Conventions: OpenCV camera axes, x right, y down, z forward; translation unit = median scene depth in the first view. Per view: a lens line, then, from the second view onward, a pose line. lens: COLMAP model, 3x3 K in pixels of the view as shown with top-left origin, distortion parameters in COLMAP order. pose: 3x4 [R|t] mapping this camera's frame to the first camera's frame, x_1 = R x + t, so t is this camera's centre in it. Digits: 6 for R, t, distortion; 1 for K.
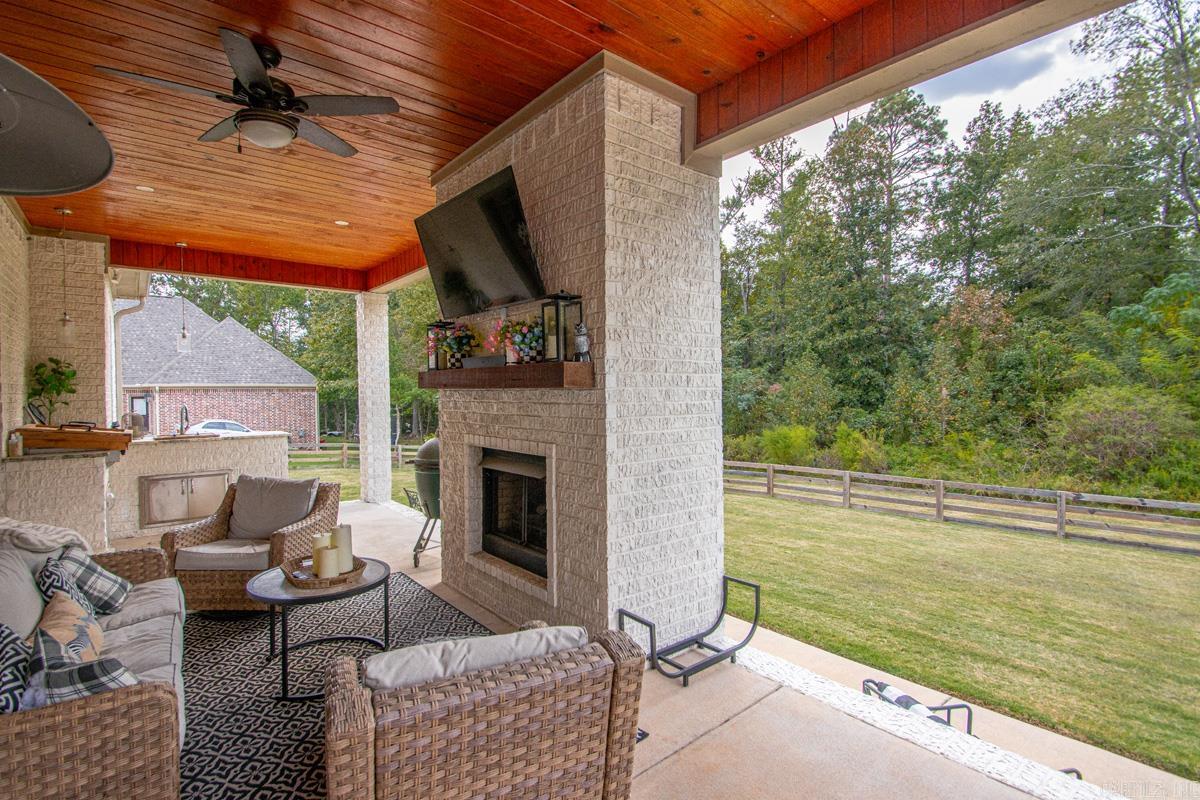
lens RADIAL K [[538.2, 0, 603.6], [0, 538.2, 393.8], [0, 0, 1]] dist [-0.010223, -0.003120]
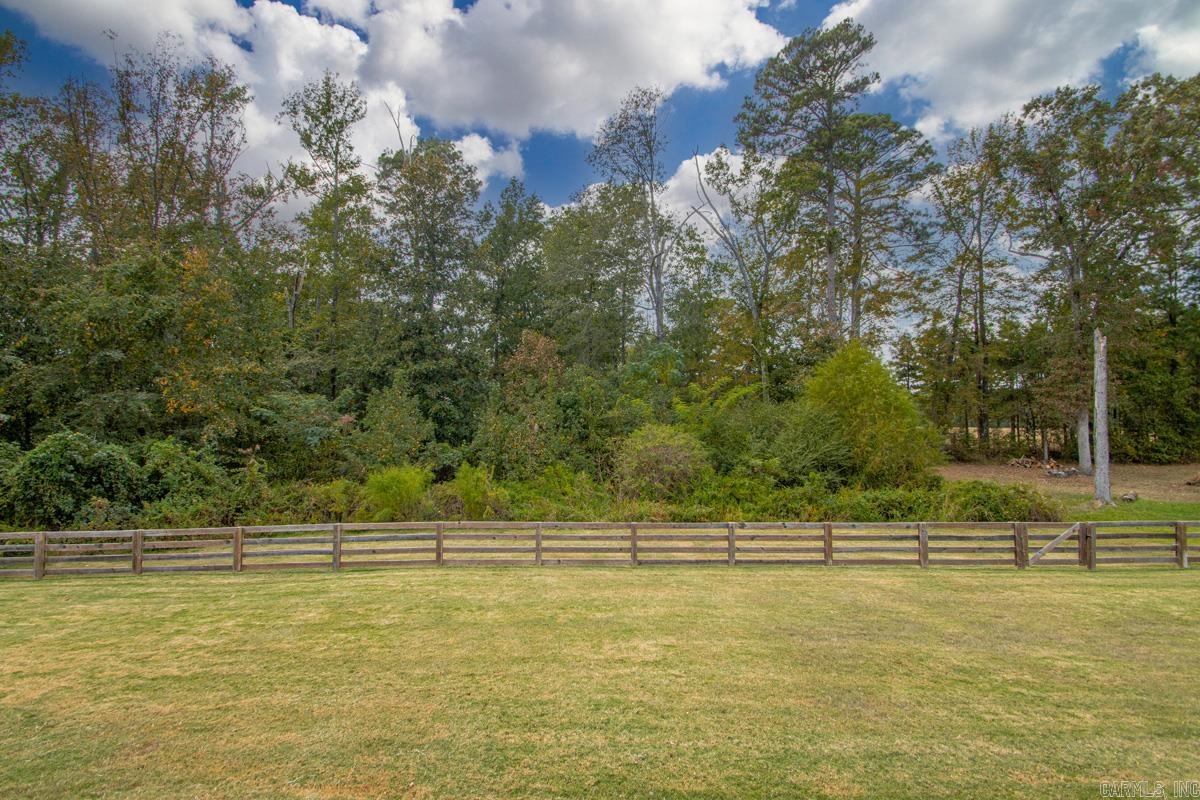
lens RADIAL K [[547.4, 0, 592.6], [0, 547.4, 400.3], [0, 0, 1]] dist [0.001692, -0.001114]
pose [[0.667574, 0.046000, 0.743121, -0.684135], [-0.013058, 0.998659, -0.050087, -0.034083], [-0.744429, 0.023733, 0.667280, 1.630609]]
